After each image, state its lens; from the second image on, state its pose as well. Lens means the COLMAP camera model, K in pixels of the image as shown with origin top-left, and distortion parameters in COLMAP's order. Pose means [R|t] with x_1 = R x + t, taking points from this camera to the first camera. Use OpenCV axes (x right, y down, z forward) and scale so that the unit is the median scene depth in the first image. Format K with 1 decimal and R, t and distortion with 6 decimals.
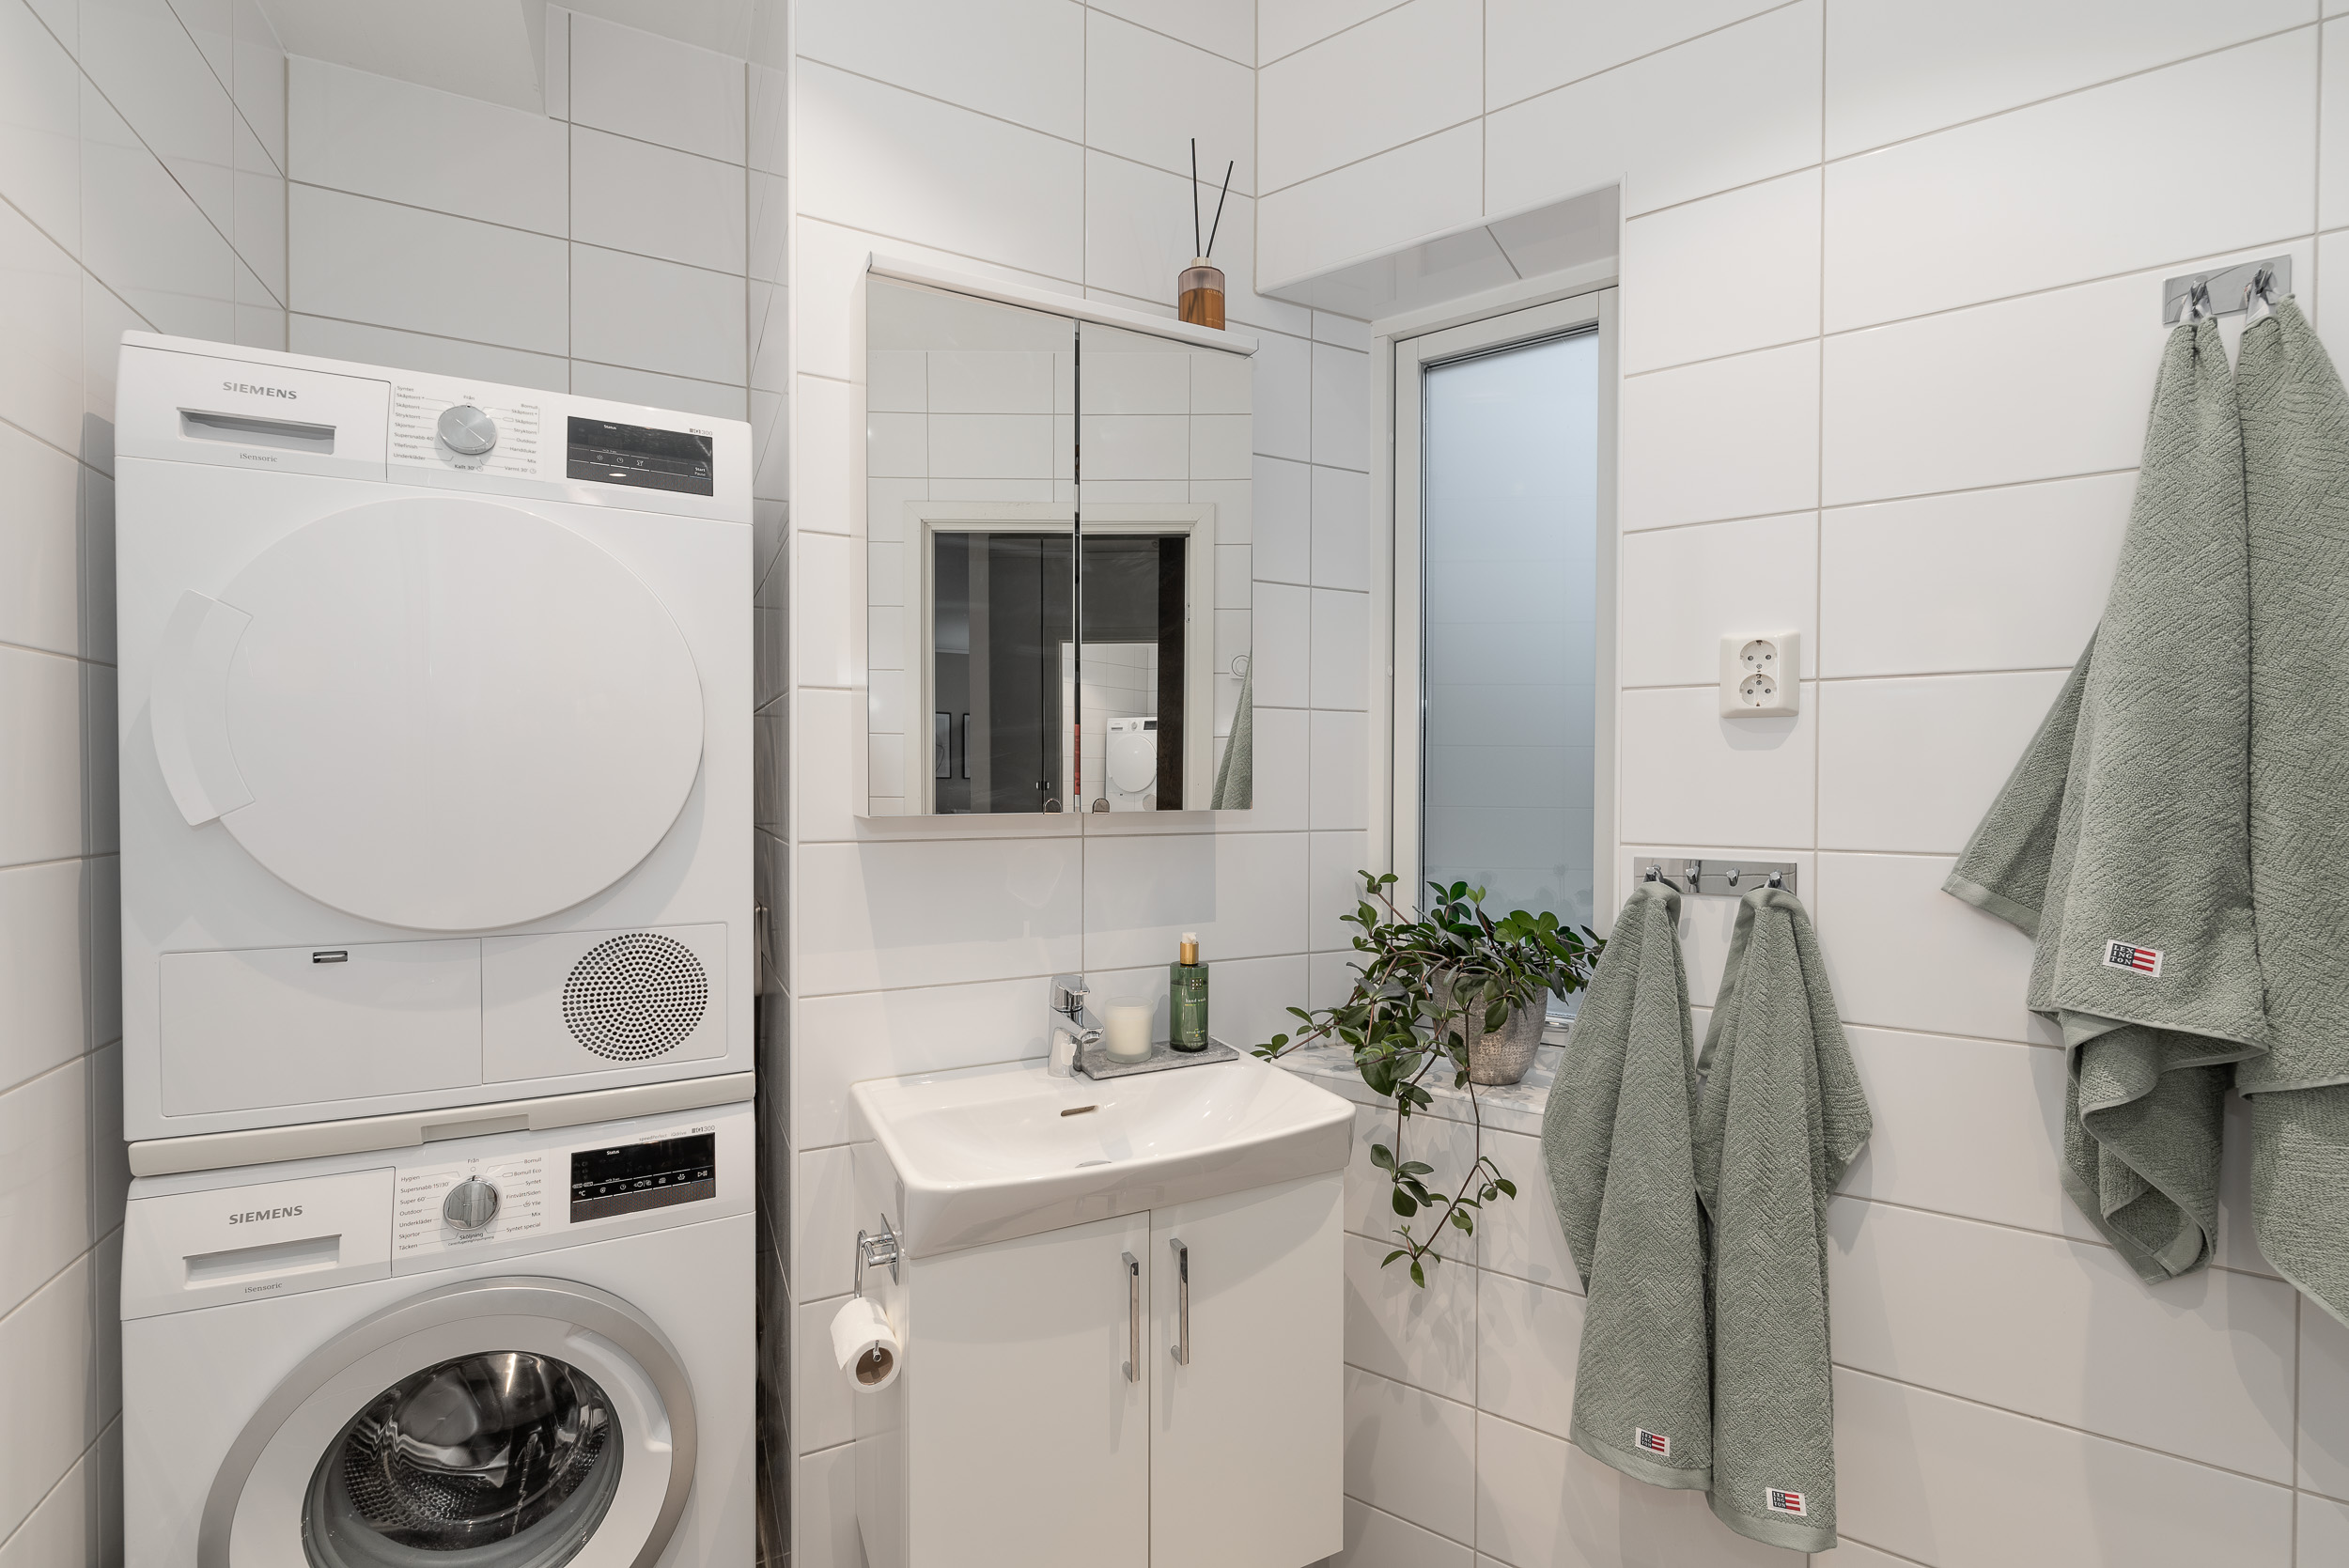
lens RADIAL K [[1027.0, 0, 1174.5], [0, 1027.0, 784.0], [0, 0, 1]] dist [-0.001170, -0.000600]
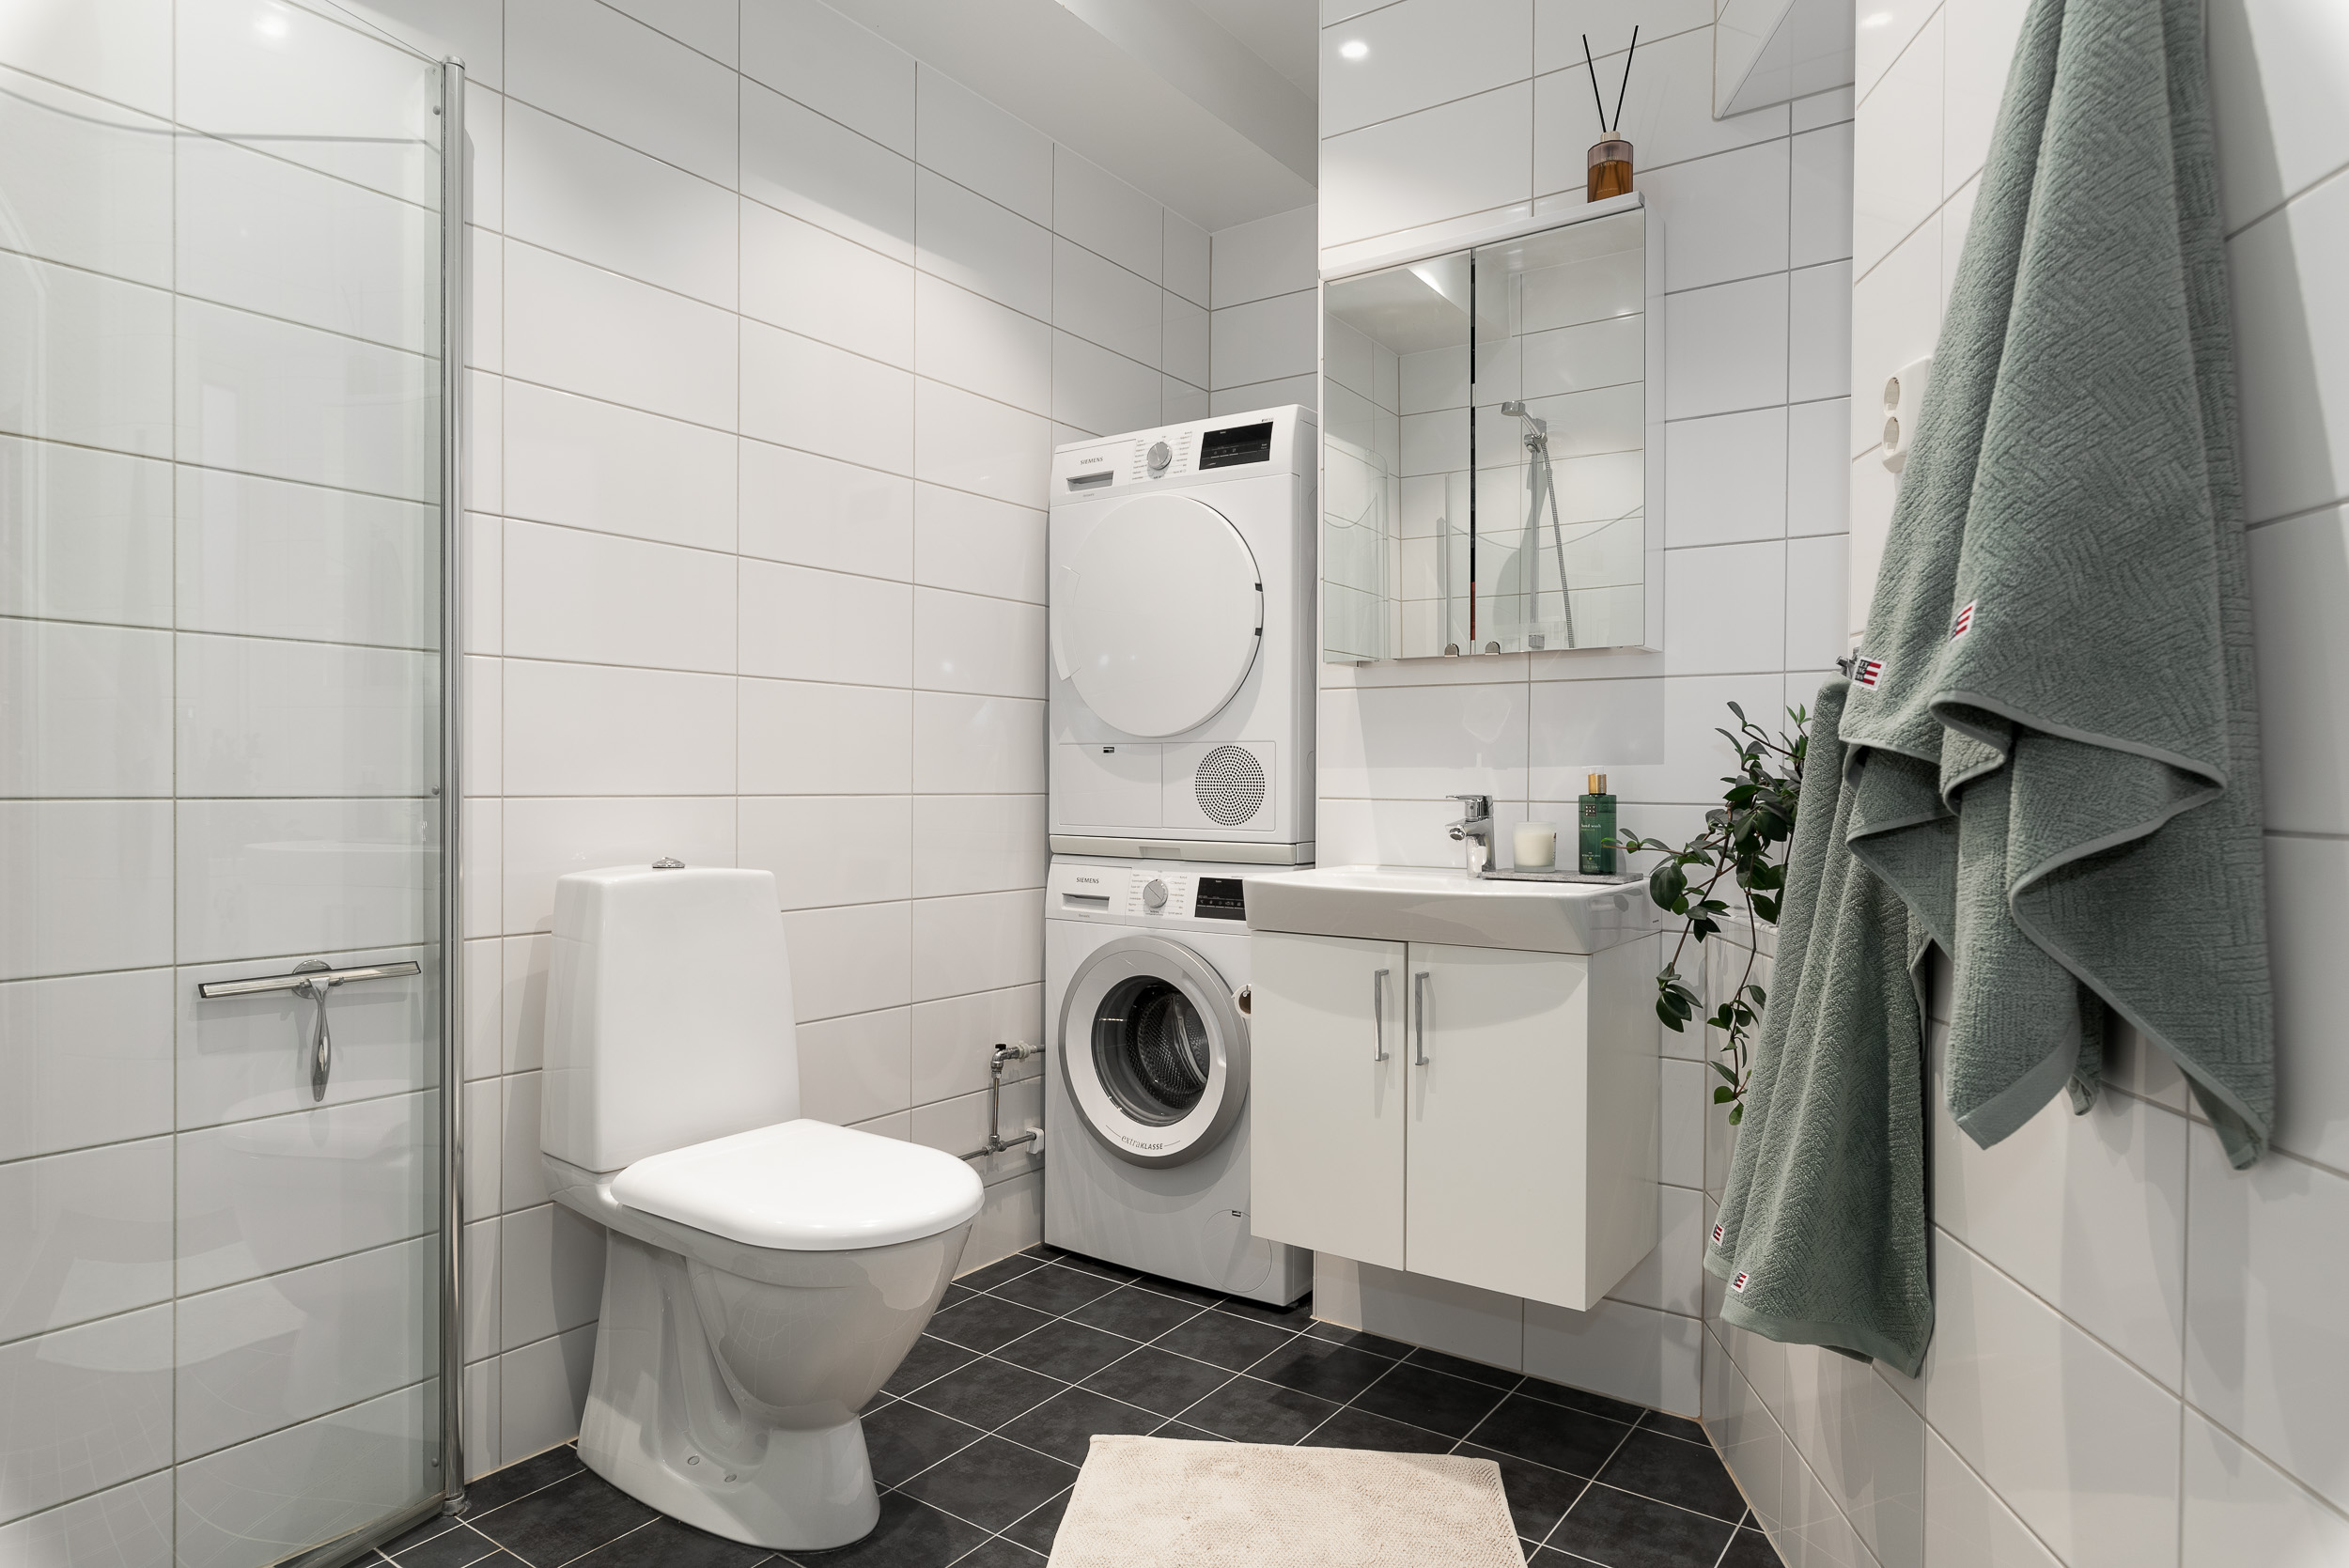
lens RADIAL K [[1670.8, 0, 1165.7], [0, 1670.8, 795.2], [0, 0, 1]] dist [-0.001722, 0.001179]
pose [[0.410135, -0.015042, -0.911901, 1.853322], [-0.015781, 0.999597, -0.023586, 0.295027], [0.911888, 0.024064, 0.409732, -0.152747]]
